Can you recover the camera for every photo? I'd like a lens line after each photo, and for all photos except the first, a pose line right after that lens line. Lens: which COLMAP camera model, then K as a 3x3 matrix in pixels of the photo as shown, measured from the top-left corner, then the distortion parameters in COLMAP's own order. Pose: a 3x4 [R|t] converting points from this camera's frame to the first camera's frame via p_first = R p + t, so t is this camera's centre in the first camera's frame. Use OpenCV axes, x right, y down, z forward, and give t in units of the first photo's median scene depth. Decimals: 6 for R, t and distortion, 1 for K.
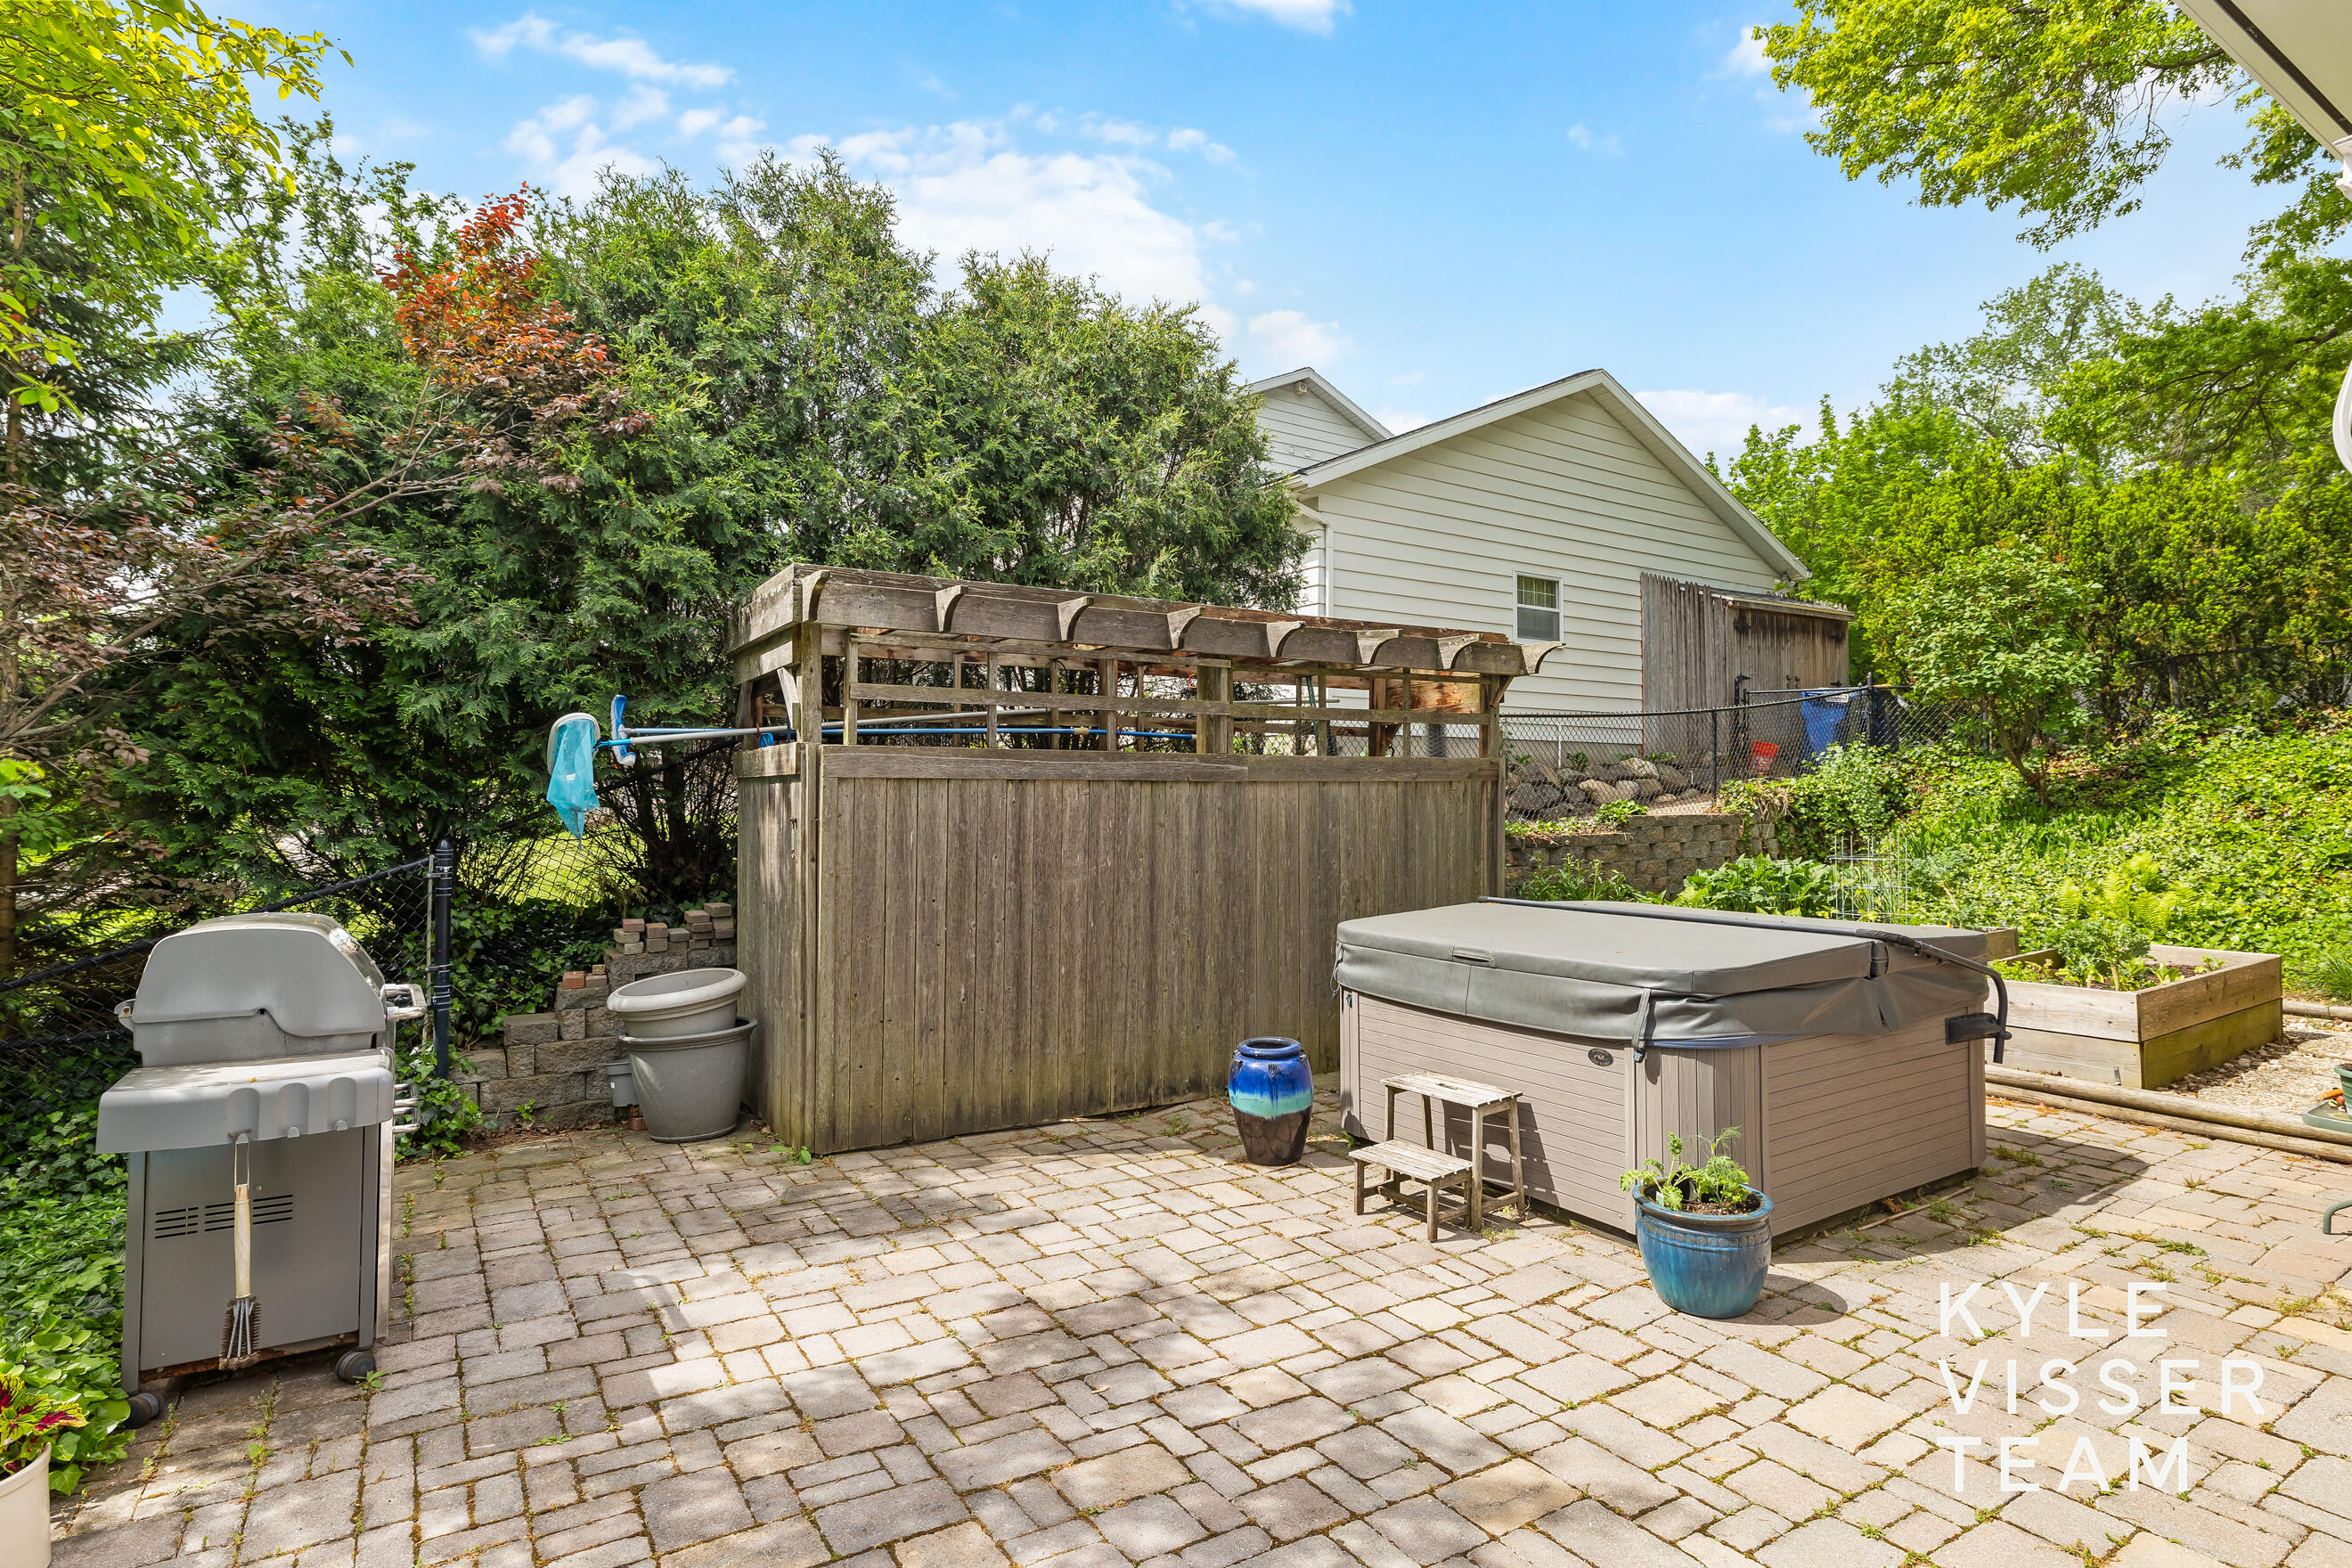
lens RADIAL K [[1215.9, 0, 1178.1], [0, 1215.9, 780.4], [0, 0, 1]] dist [-0.003206, -0.000330]
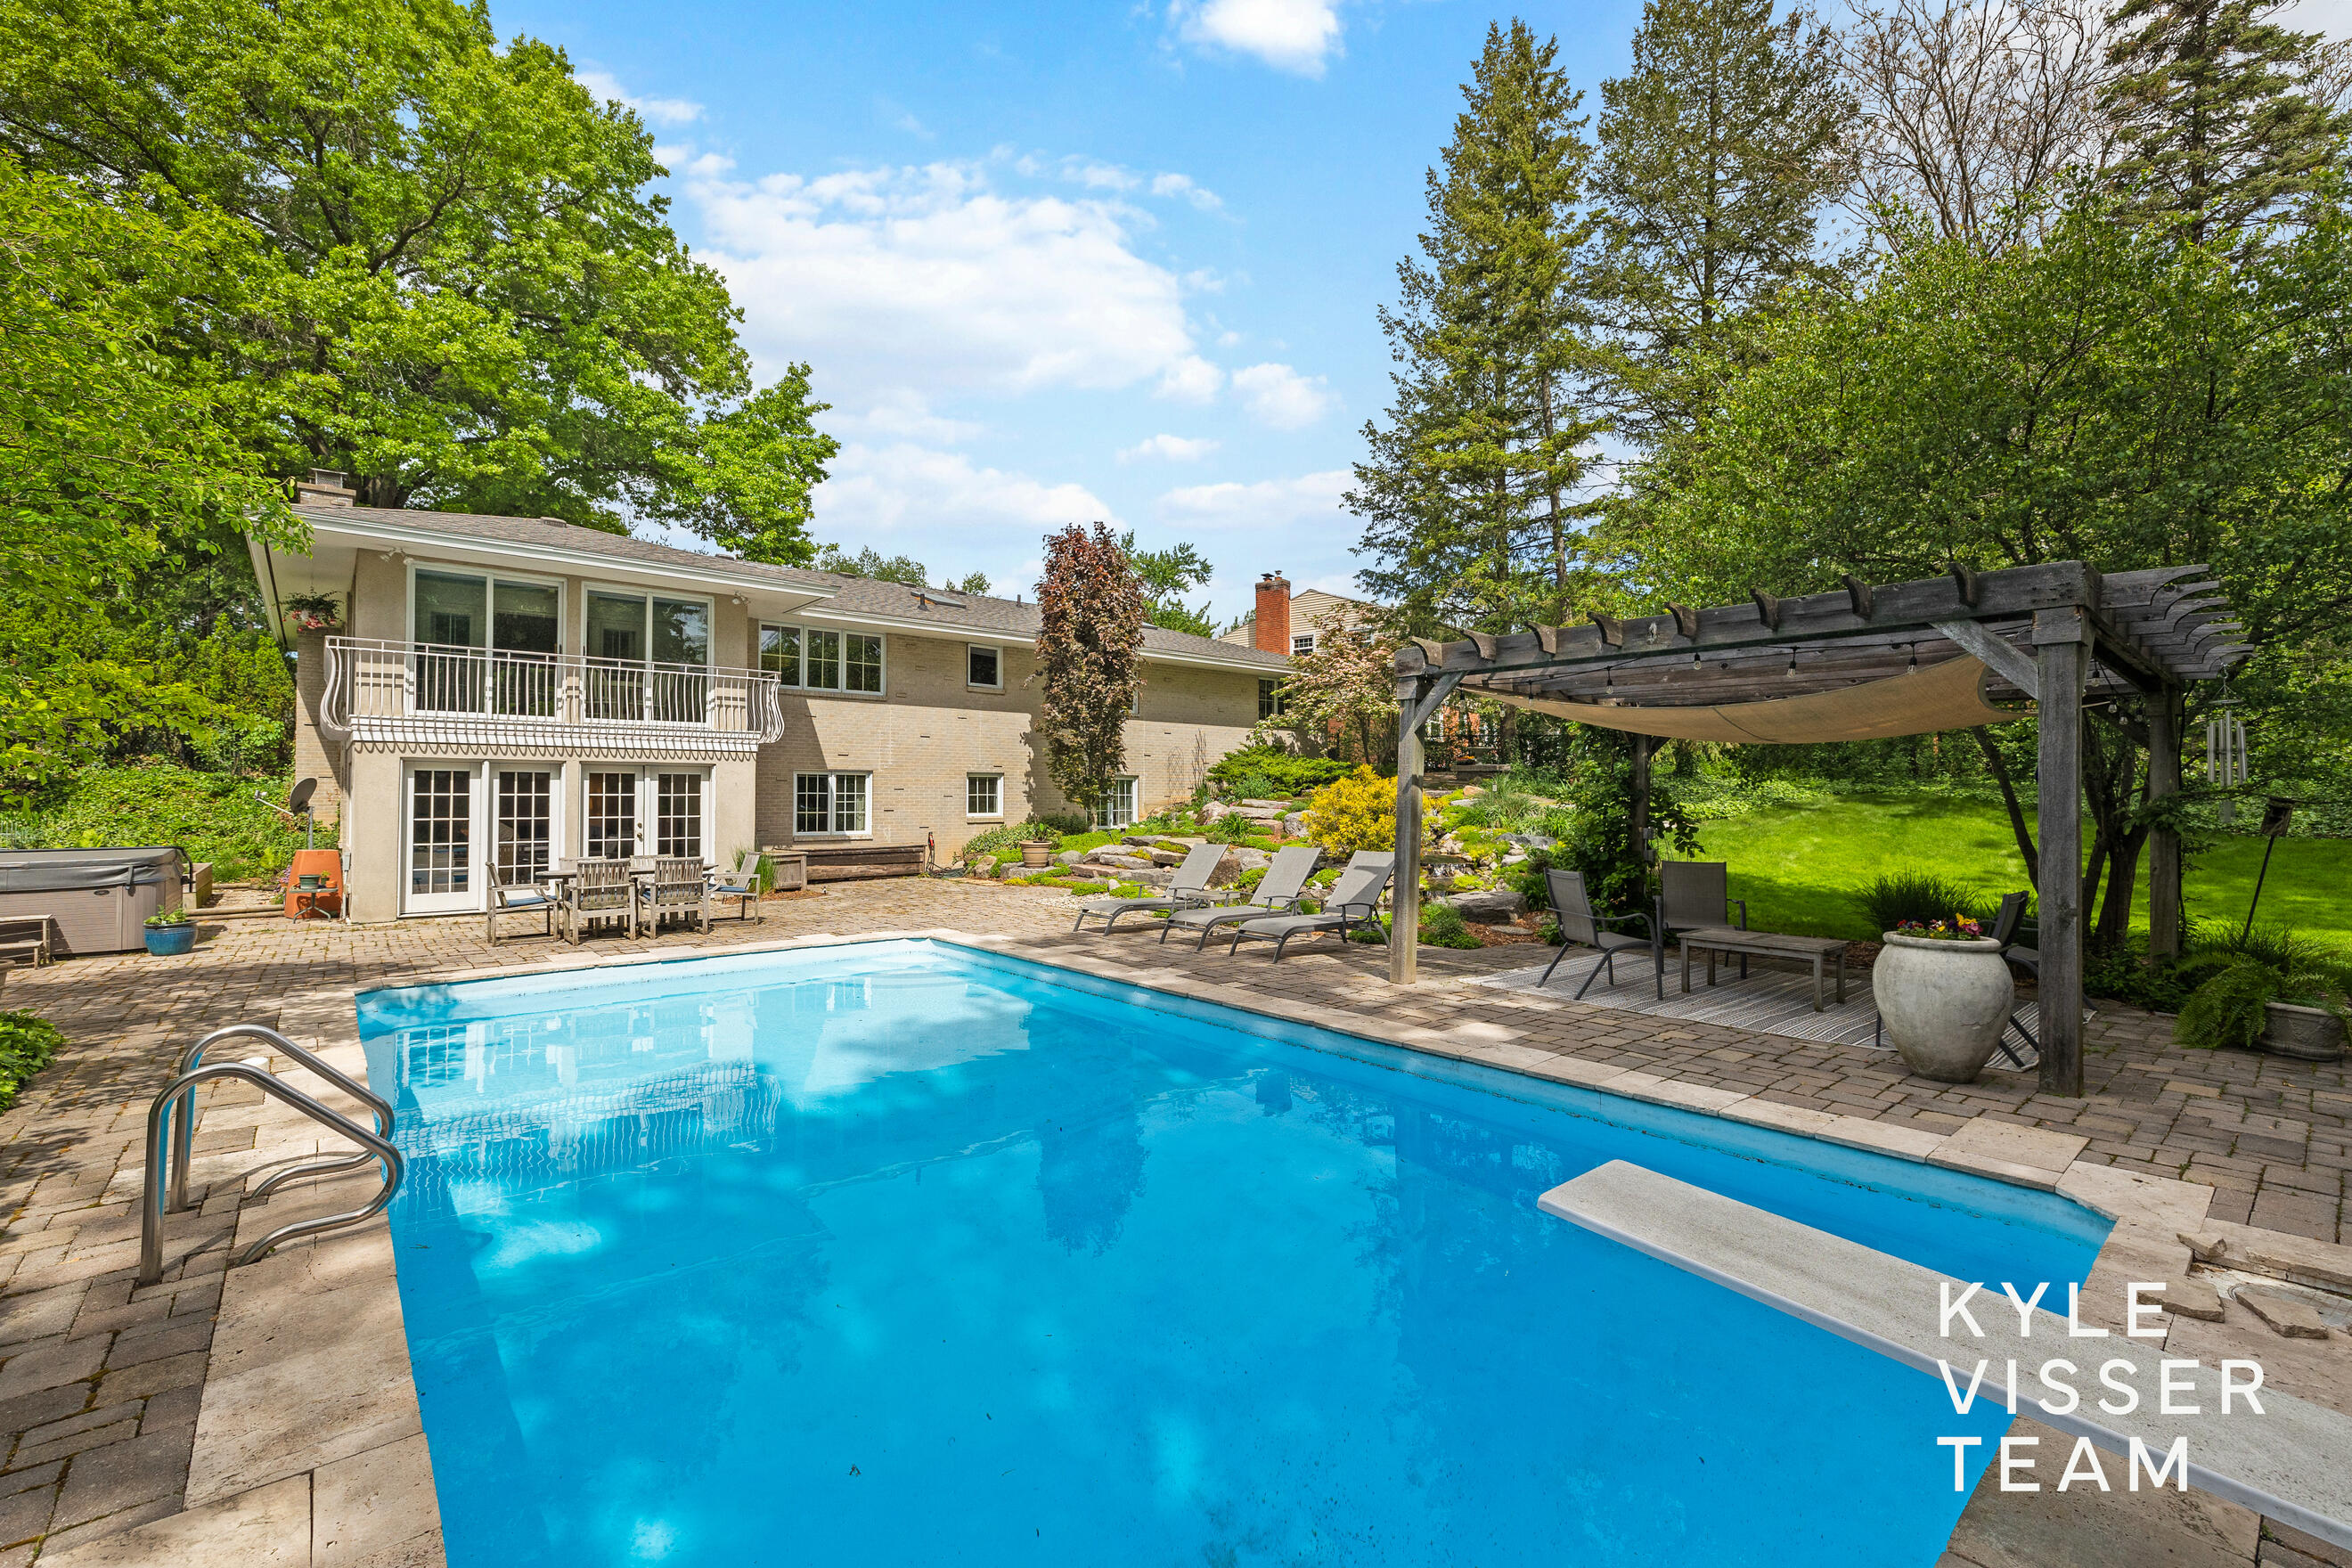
lens RADIAL K [[989.2, 0, 1180.9], [0, 989.2, 786.5], [0, 0, 1]] dist [-0.008835, 0.000870]
pose [[-0.132452, 0.015276, 0.991072, -2.242019], [-0.013550, 0.999760, -0.017221, -0.013549], [-0.991097, -0.015710, -0.132213, -1.178928]]
